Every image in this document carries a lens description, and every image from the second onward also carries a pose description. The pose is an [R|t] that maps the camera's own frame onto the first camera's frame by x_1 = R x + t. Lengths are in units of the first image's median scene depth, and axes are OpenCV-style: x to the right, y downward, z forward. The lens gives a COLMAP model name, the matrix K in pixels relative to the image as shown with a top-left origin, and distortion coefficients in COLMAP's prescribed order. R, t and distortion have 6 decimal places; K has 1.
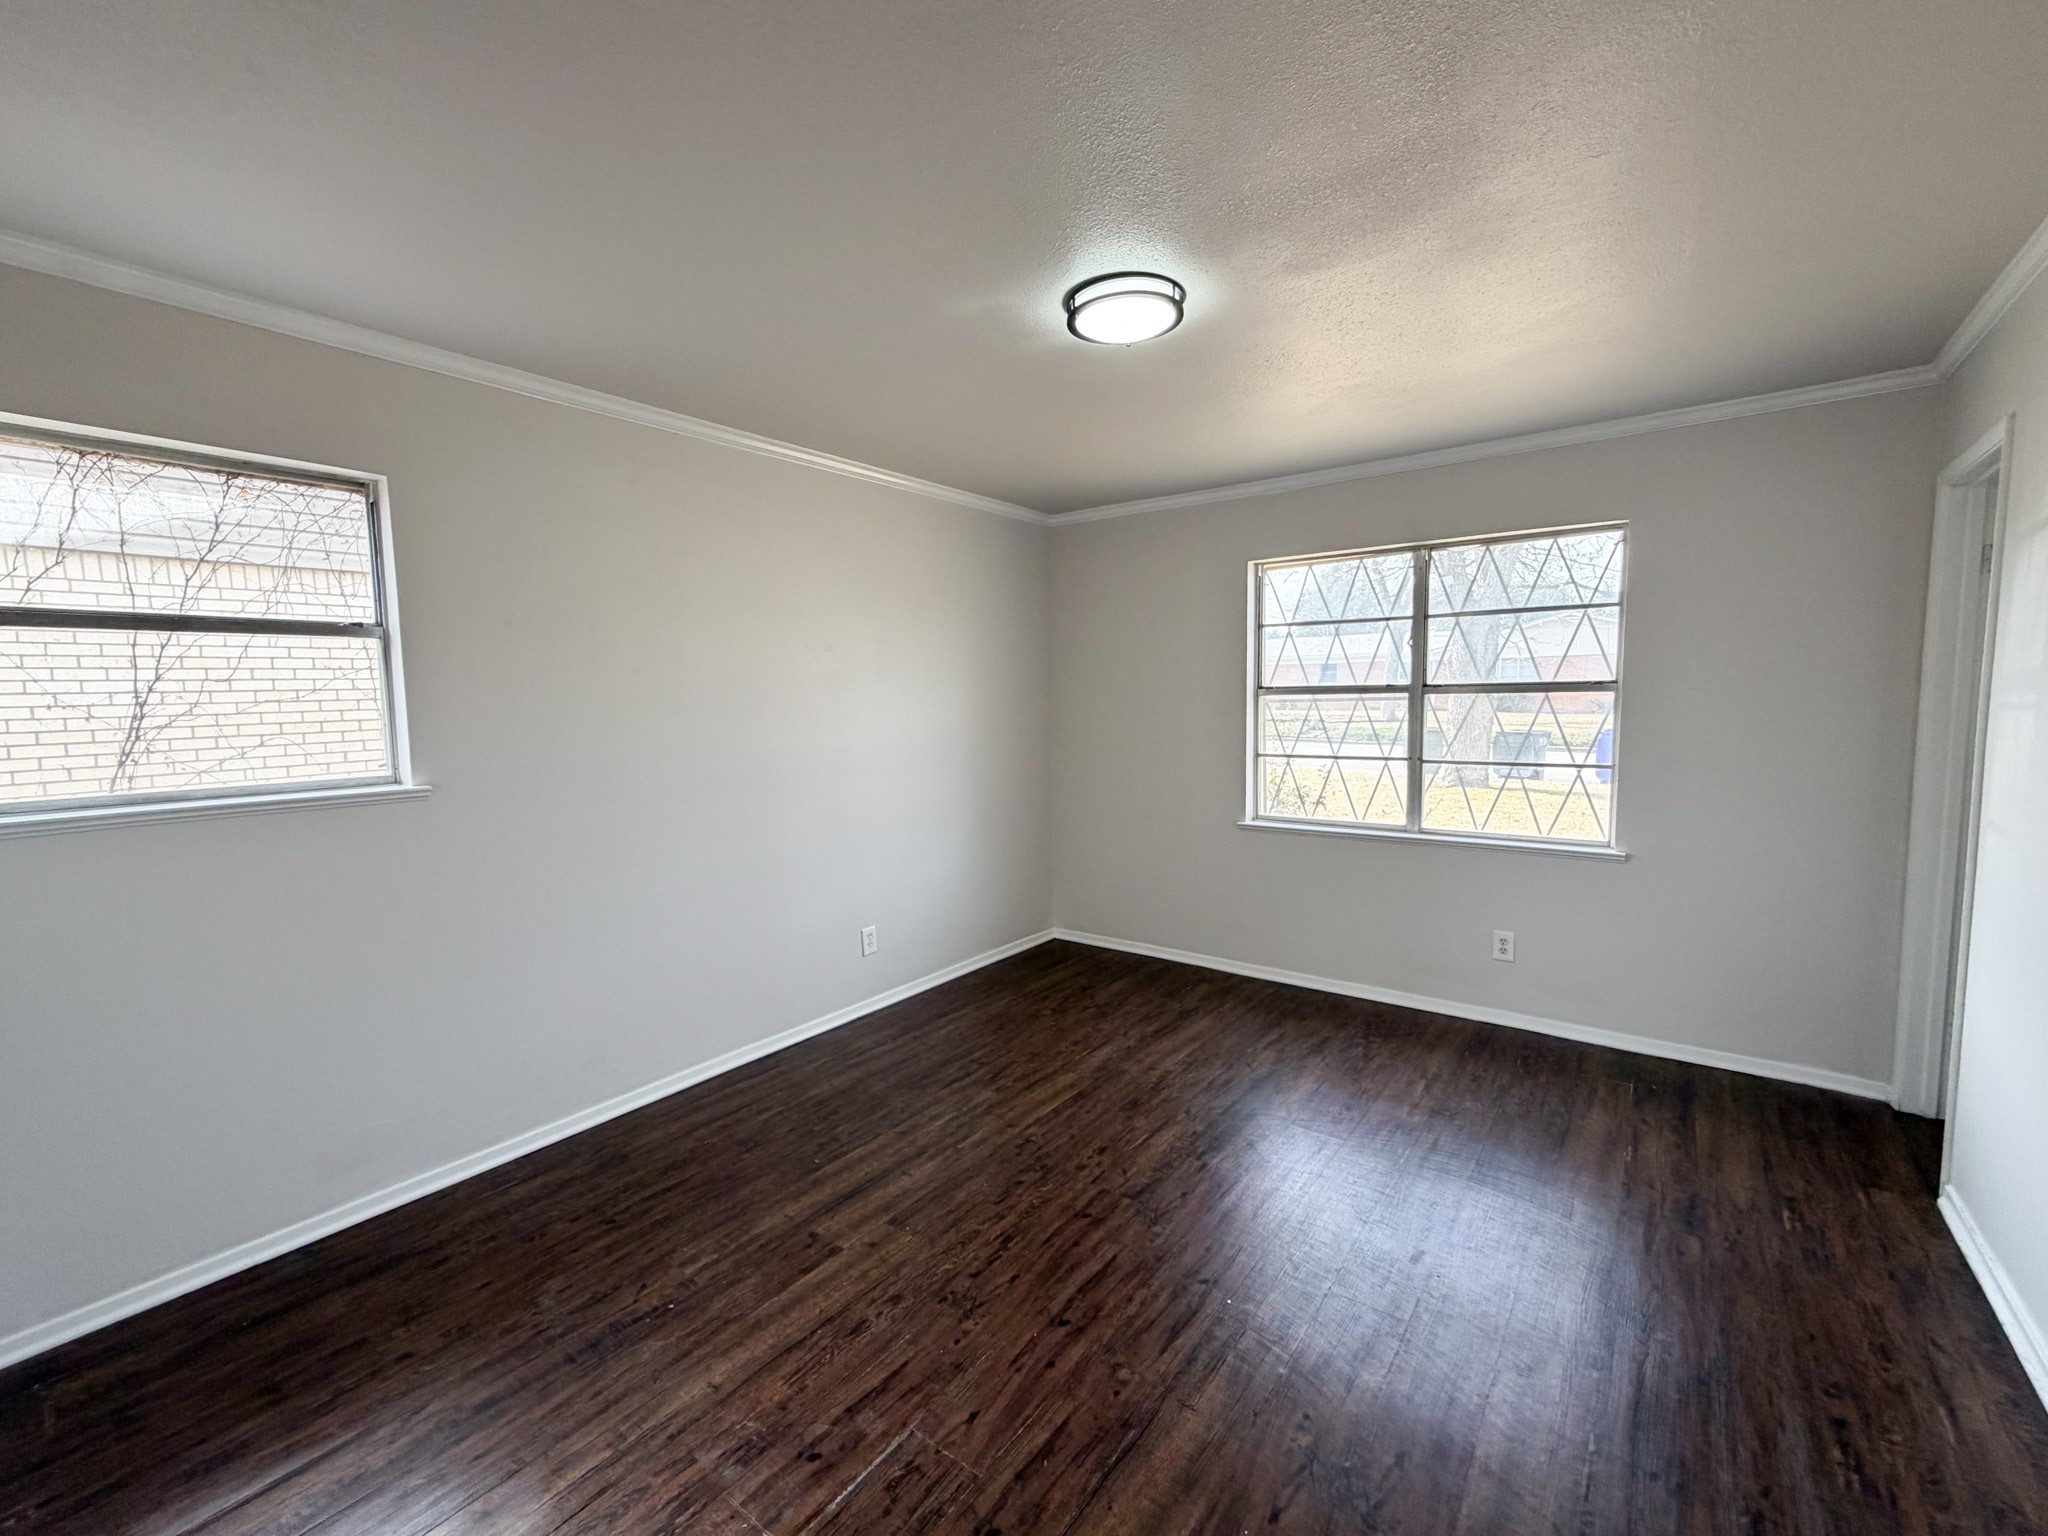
lens RADIAL K [[821.7, 0, 1026.8], [0, 821.7, 768.4], [0, 0, 1]] dist [-0.002600, 0.000507]
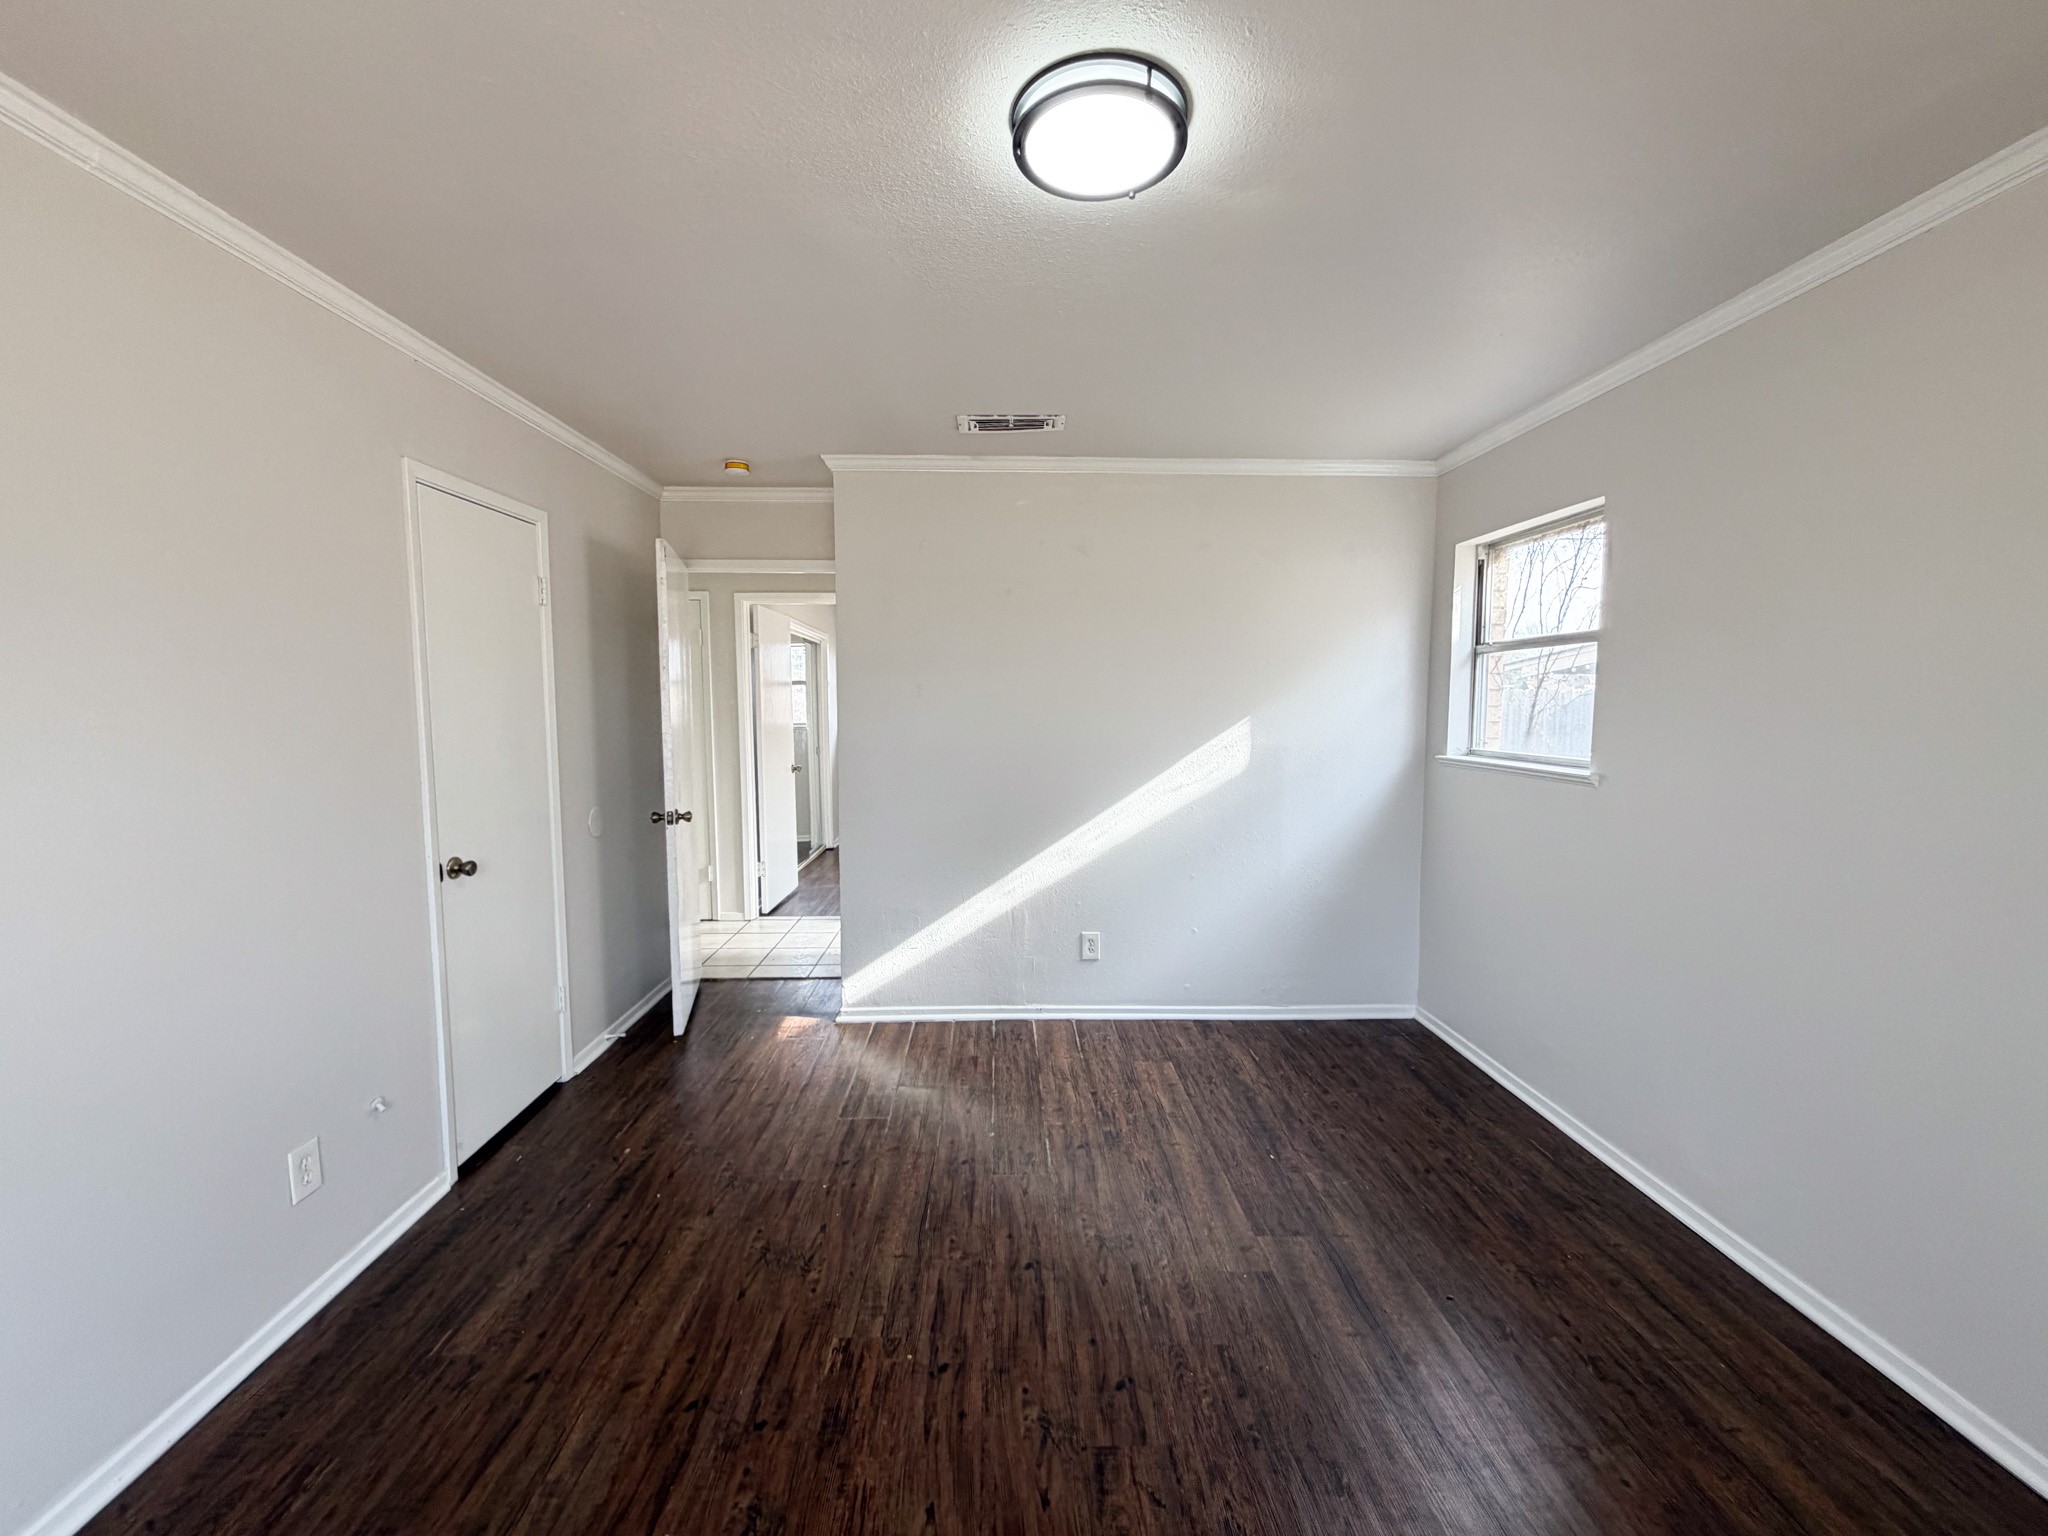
lens RADIAL K [[821.7, 0, 1026.9], [0, 821.7, 763.2], [0, 0, 1]] dist [-0.002600, 0.000507]
pose [[-0.766708, 0.068089, -0.638376, 0.645465], [-0.043963, 0.986458, 0.158015, -0.158579], [0.640489, 0.149216, -0.753331, 1.570929]]
